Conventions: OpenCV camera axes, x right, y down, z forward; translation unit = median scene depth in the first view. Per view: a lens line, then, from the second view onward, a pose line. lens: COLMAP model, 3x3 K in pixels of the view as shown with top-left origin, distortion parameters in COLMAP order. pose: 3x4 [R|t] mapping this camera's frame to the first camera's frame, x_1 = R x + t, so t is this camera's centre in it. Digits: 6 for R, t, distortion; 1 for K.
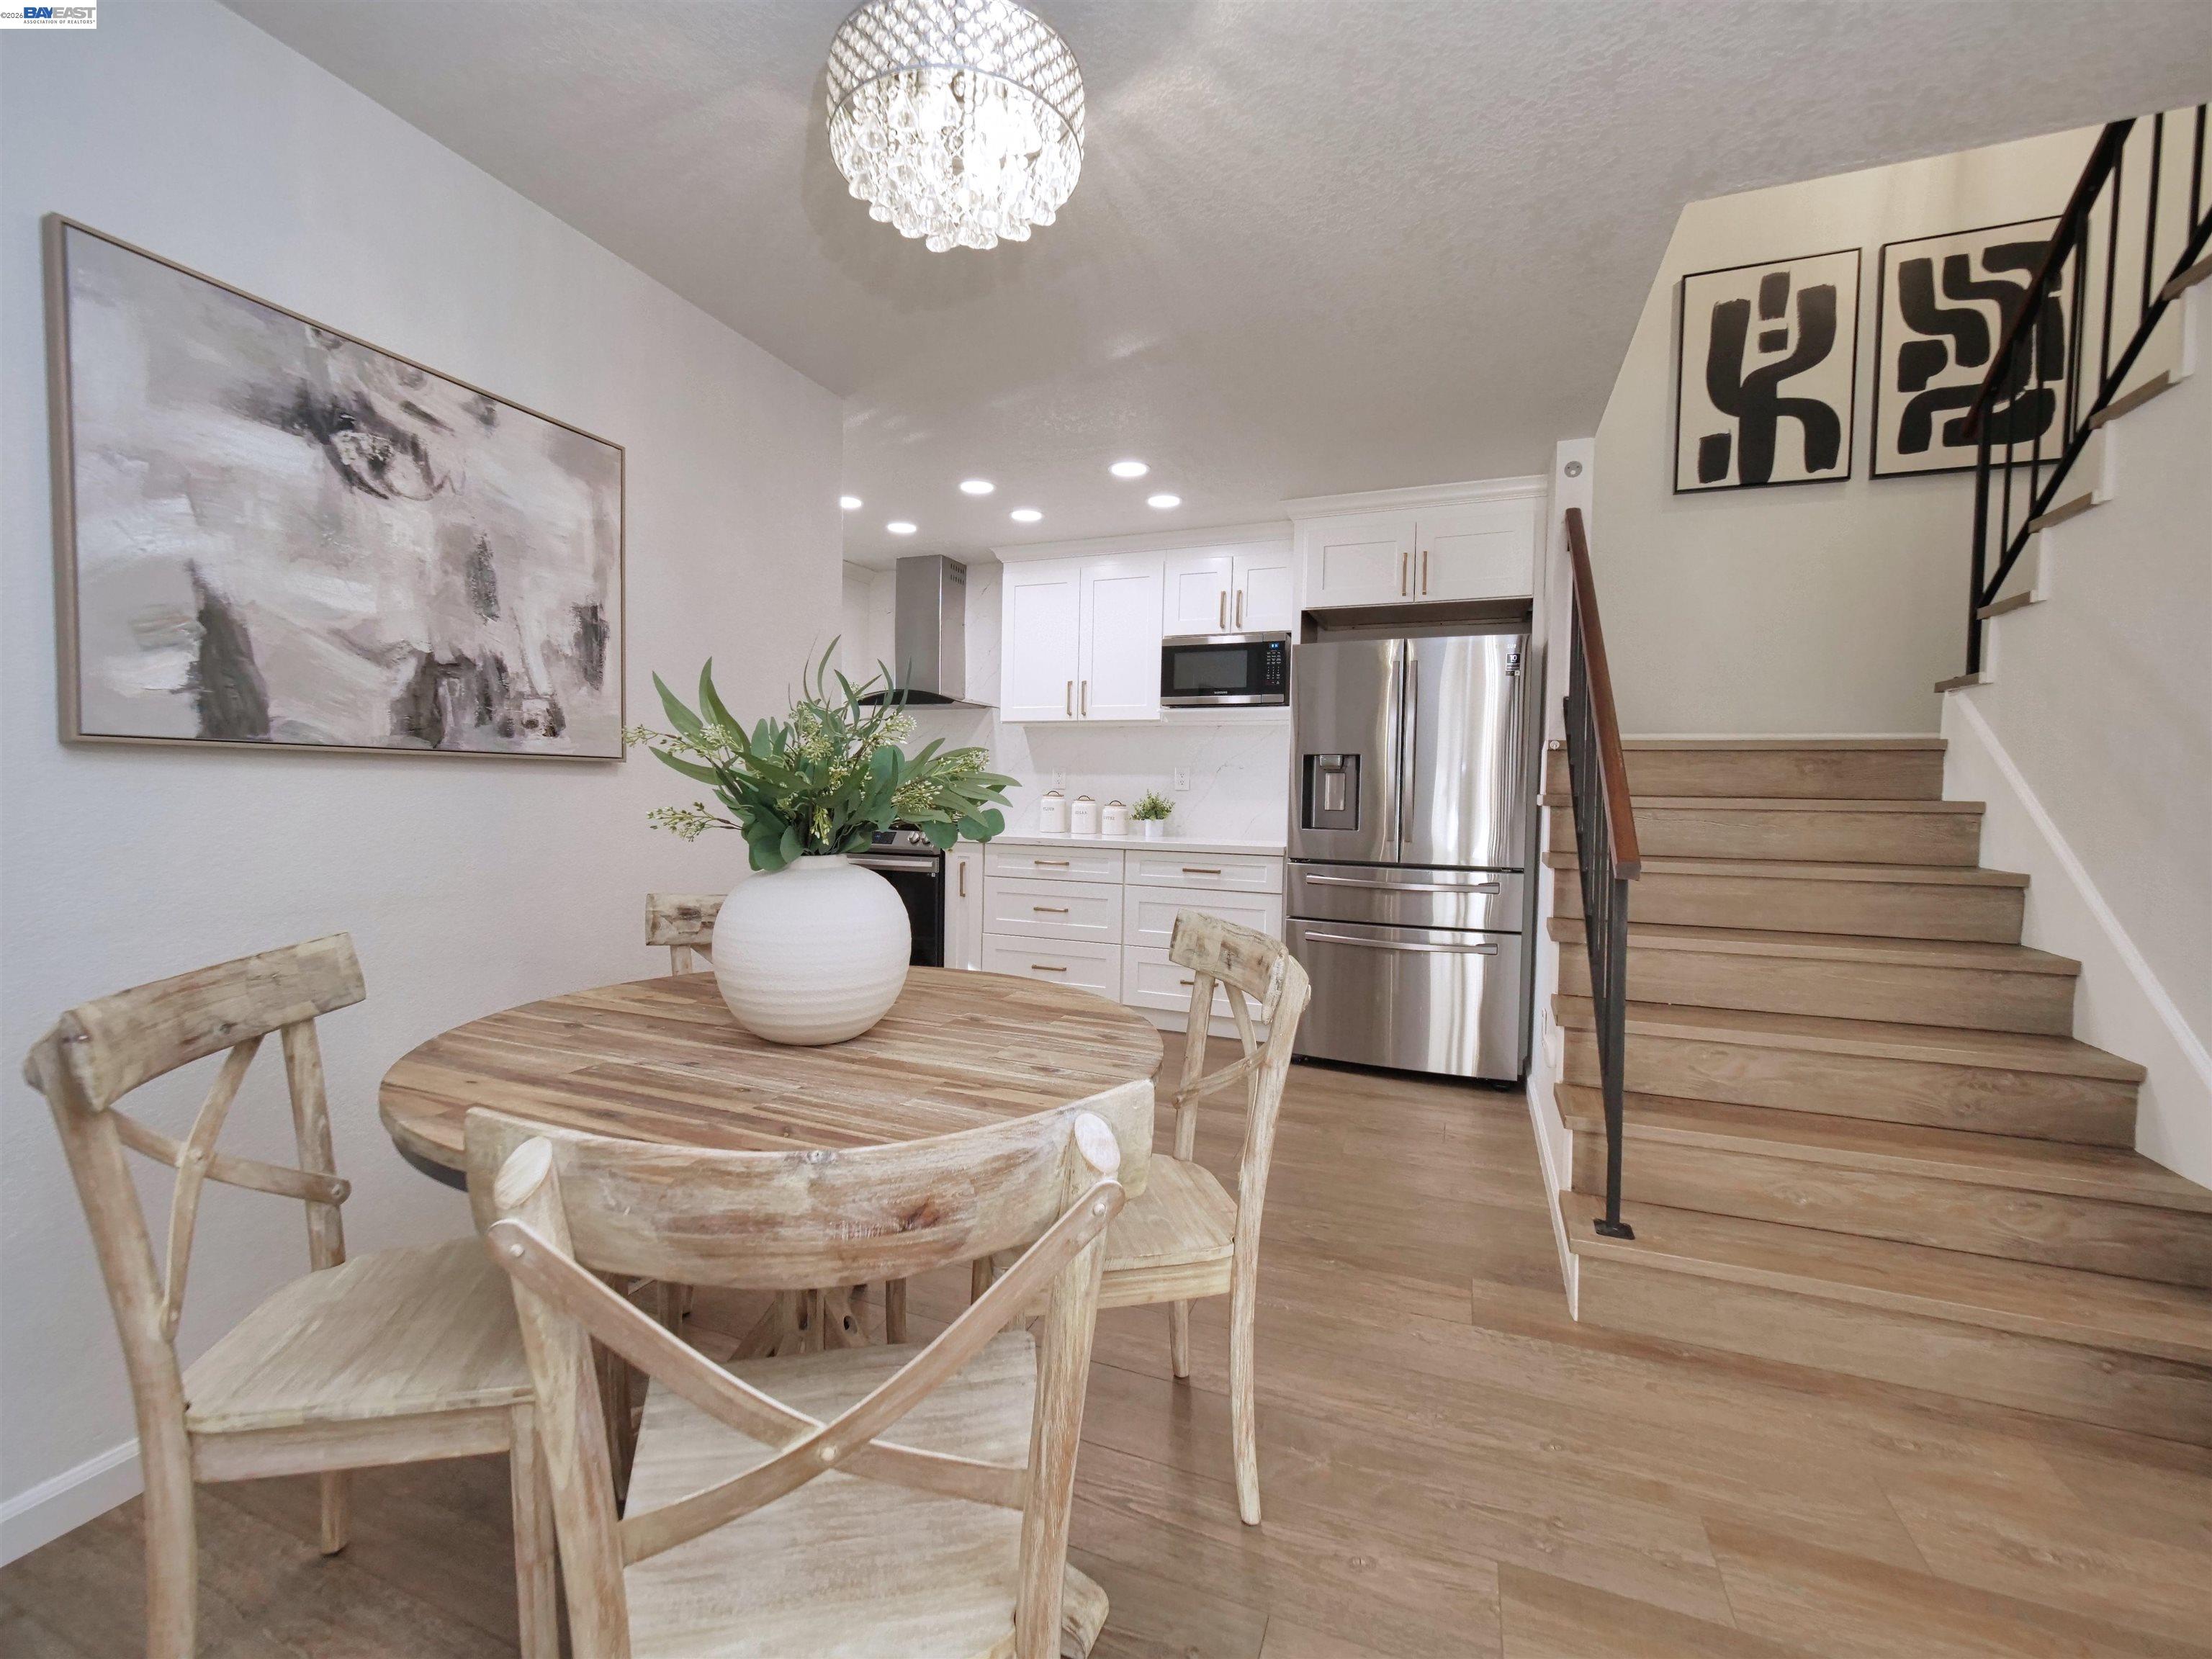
lens RADIAL K [[950.1, 0, 1083.8], [0, 950.1, 823.8], [0, 0, 1]] dist [-0.001604, 0.001205]
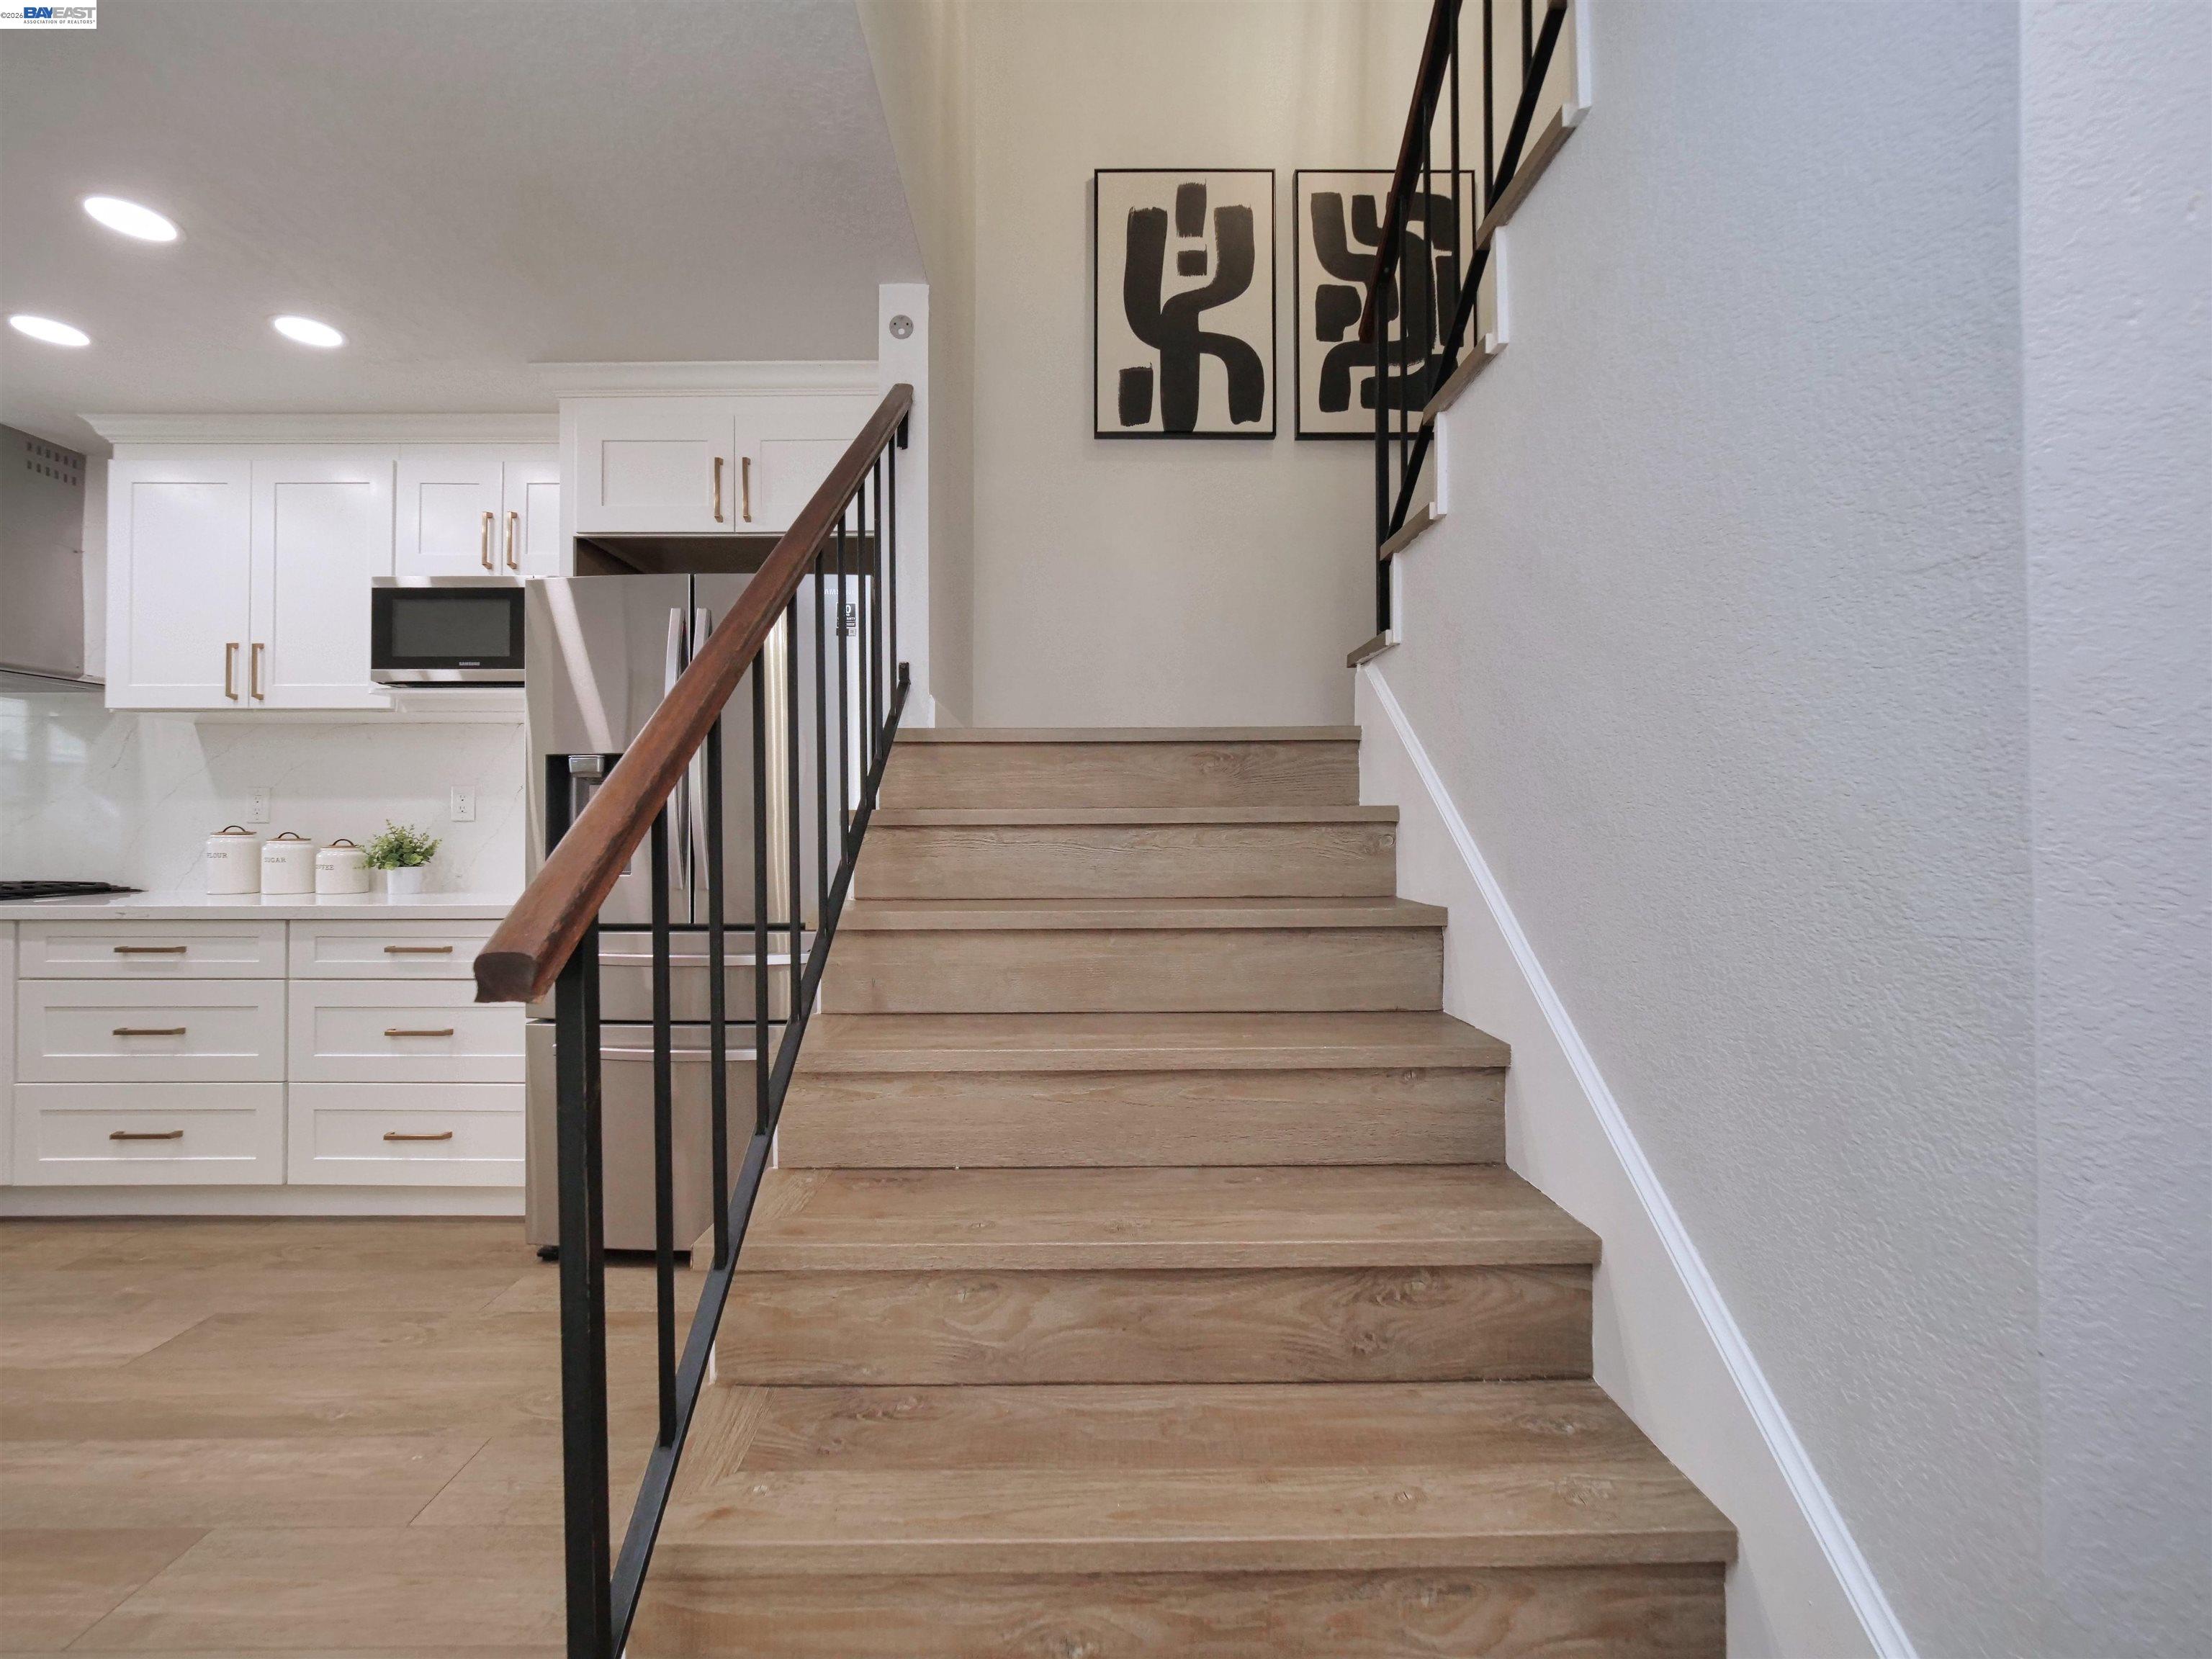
lens RADIAL K [[950.1, 0, 1074.5], [0, 950.1, 819.6], [0, 0, 1]] dist [-0.001604, 0.001205]
pose [[0.928262, -0.014089, 0.371661, 0.562137], [0.032260, 0.998566, -0.042719, 0.011702], [-0.370526, 0.051644, 0.927385, 0.526117]]
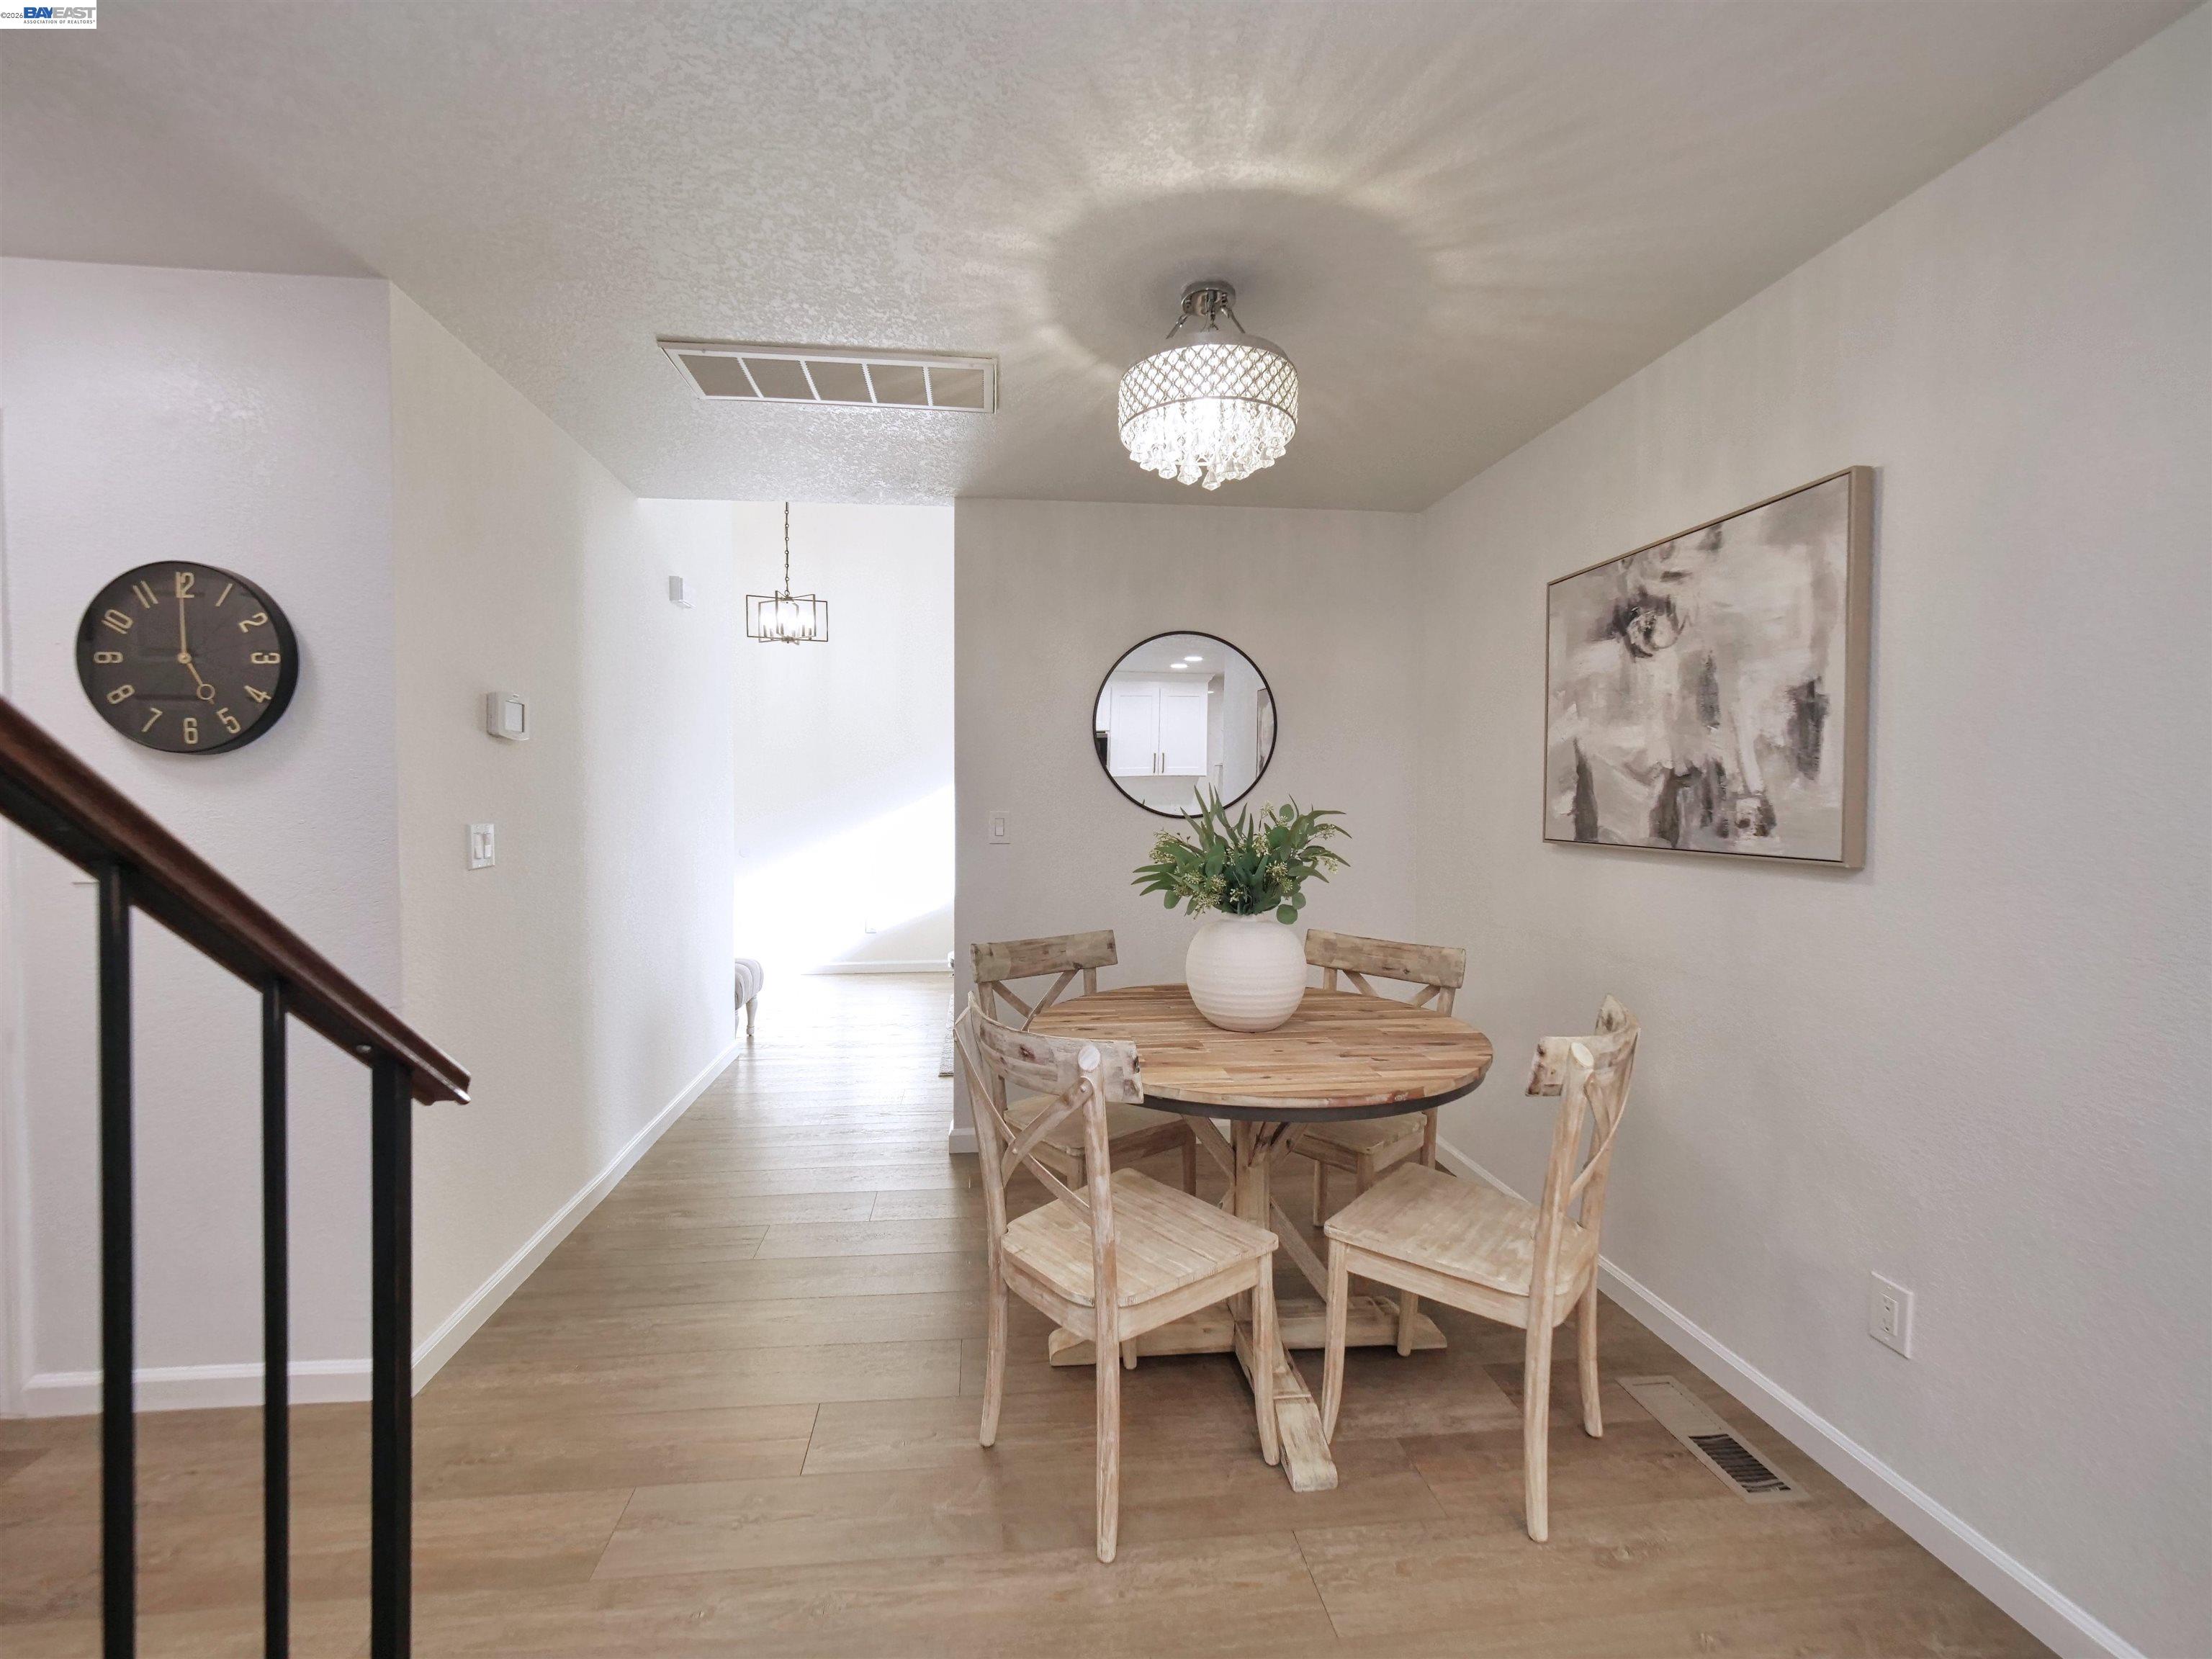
lens RADIAL K [[958.0, 0, 1073.4], [0, 958.0, 815.2], [0, 0, 1]] dist [-0.003010, -0.000463]
pose [[-0.887715, -0.013168, -0.460204, 0.460655], [-0.037610, 0.998324, 0.043983, -0.123165], [0.458854, 0.056353, -0.886723, 1.463066]]
